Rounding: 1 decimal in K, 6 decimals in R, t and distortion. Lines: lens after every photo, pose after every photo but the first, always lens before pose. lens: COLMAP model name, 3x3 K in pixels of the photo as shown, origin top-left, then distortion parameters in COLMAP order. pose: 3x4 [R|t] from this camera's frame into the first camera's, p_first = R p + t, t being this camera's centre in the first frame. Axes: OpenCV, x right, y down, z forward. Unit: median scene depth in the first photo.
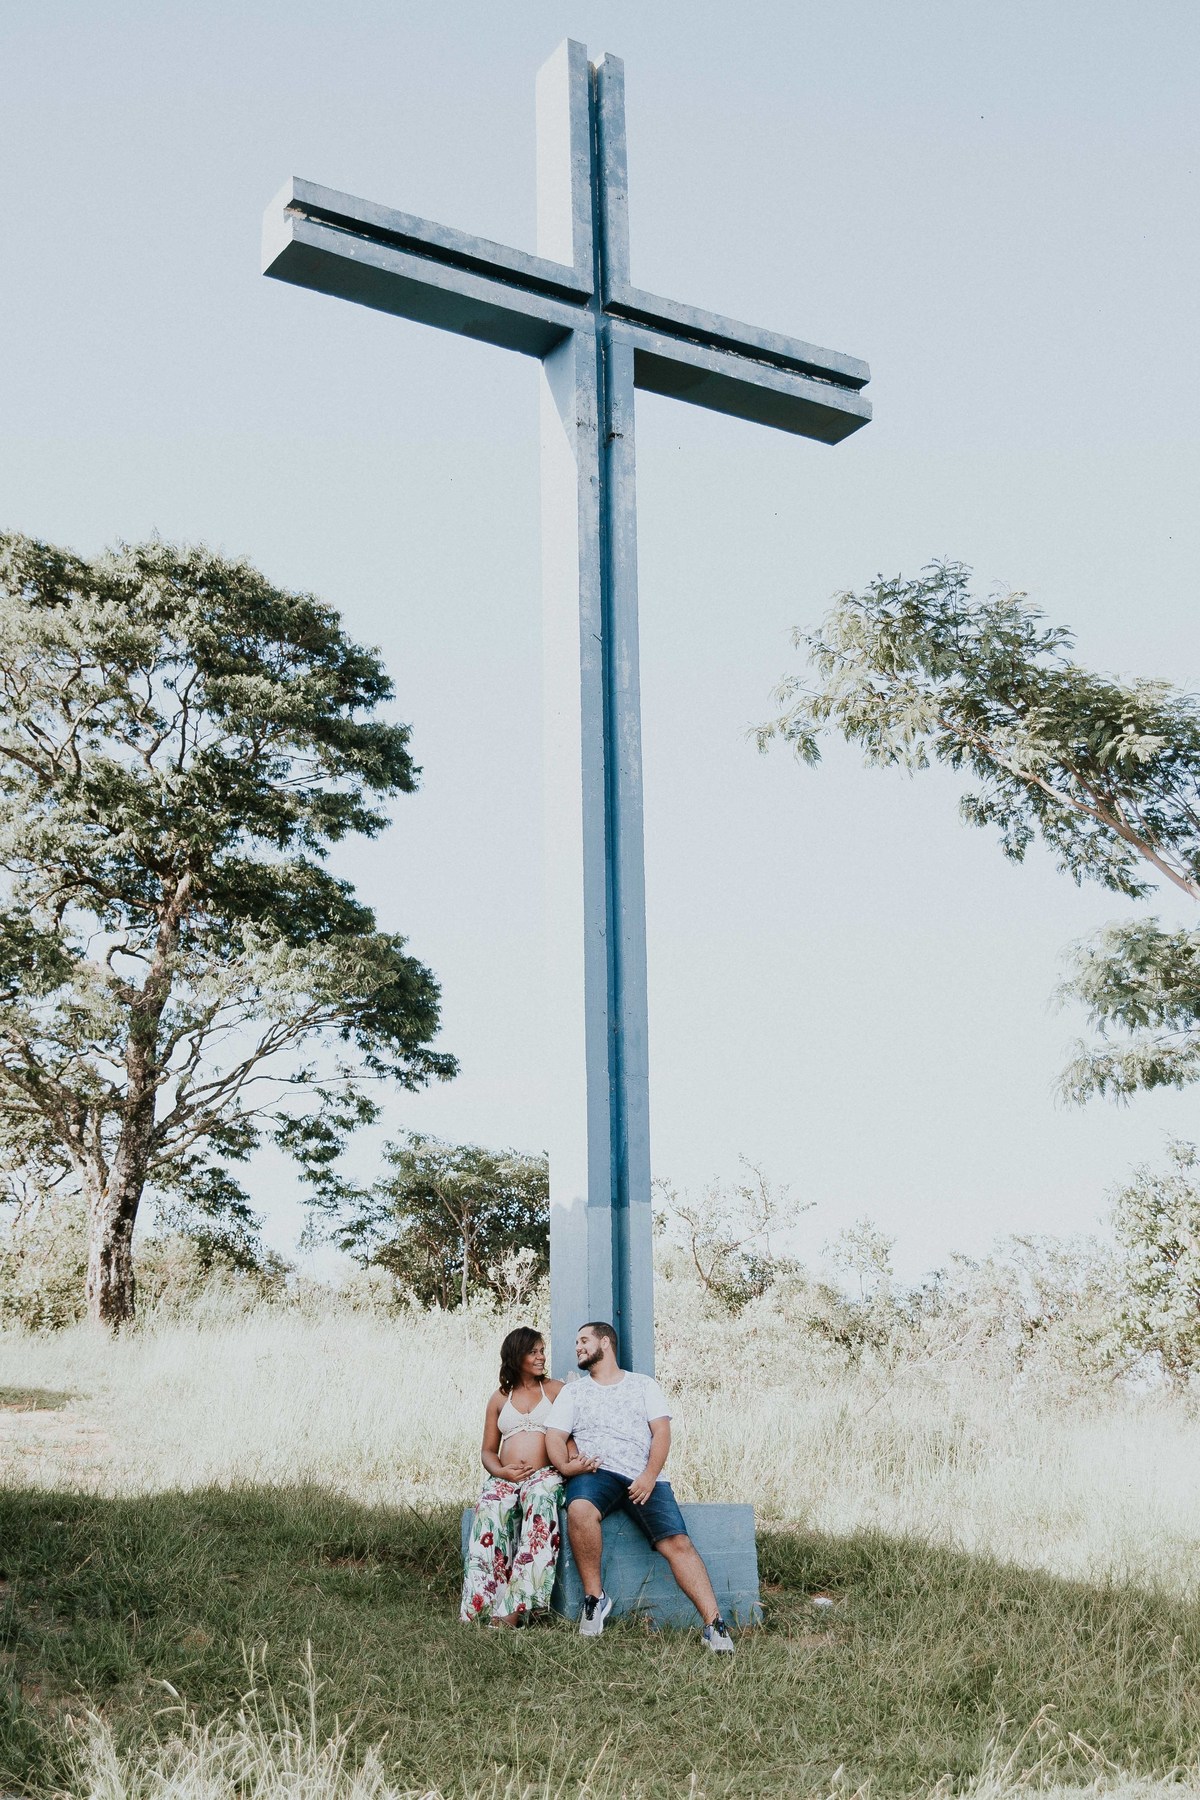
lens RADIAL K [[2000.4, 0, 600.0], [0, 2000.4, 900.0], [0, 0, 1]] dist [0.012254, 0.004502]
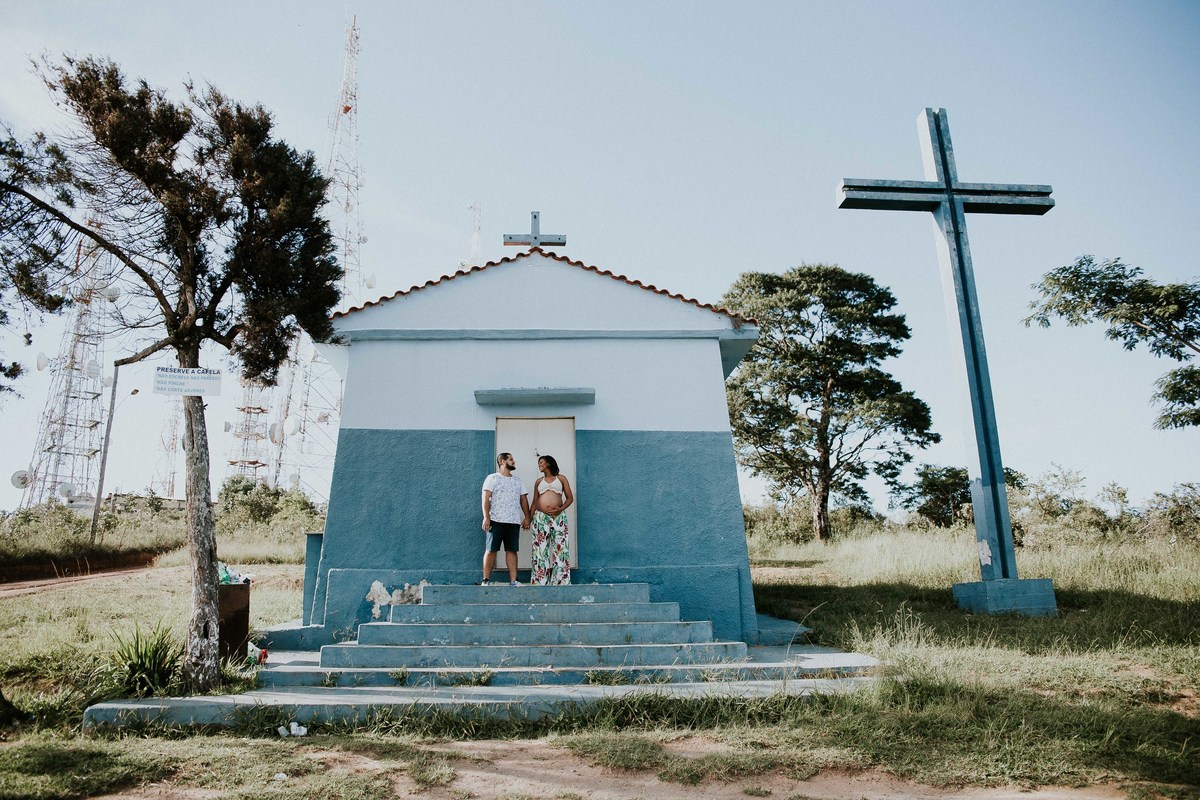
lens RADIAL K [[851.6, 0, 600.0], [0, 851.6, 400.0], [0, 0, 1]] dist [-0.091331, 0.050638]
pose [[0.888593, -0.117635, -0.443356, 0.028235], [0.131507, 0.991315, 0.000546, -0.027368], [0.439441, -0.058790, 0.896346, -0.200405]]
